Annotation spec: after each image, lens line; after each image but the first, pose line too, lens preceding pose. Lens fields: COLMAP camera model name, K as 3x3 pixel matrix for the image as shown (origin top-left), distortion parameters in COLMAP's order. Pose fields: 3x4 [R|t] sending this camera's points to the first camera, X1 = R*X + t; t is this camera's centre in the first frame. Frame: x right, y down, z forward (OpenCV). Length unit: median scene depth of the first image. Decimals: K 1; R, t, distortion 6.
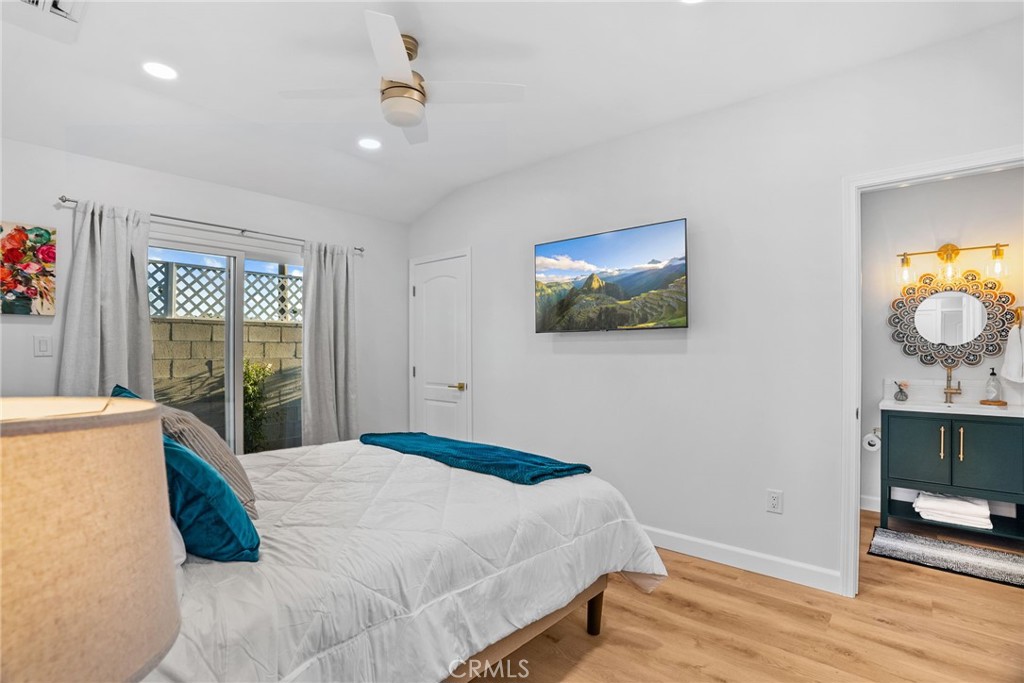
lens RADIAL K [[491.7, 0, 512.0], [0, 491.7, 341.5], [0, 0, 1]] dist [-0.035497, 0.010745]
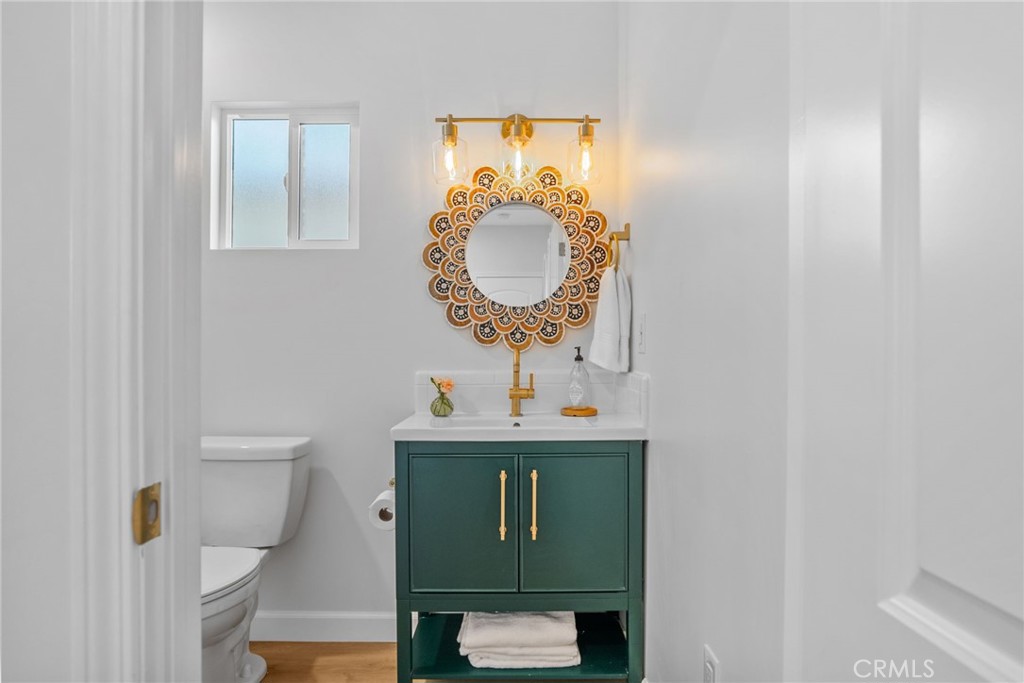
lens RADIAL K [[492.5, 0, 512.0], [0, 492.5, 341.5], [0, 0, 1]] dist [0.002107, 0.000340]
pose [[0.764324, 0.029457, 0.644159, 0.567451], [-0.005816, 0.999230, -0.038794, 0.068837], [-0.644806, 0.025905, 0.763908, 0.602454]]
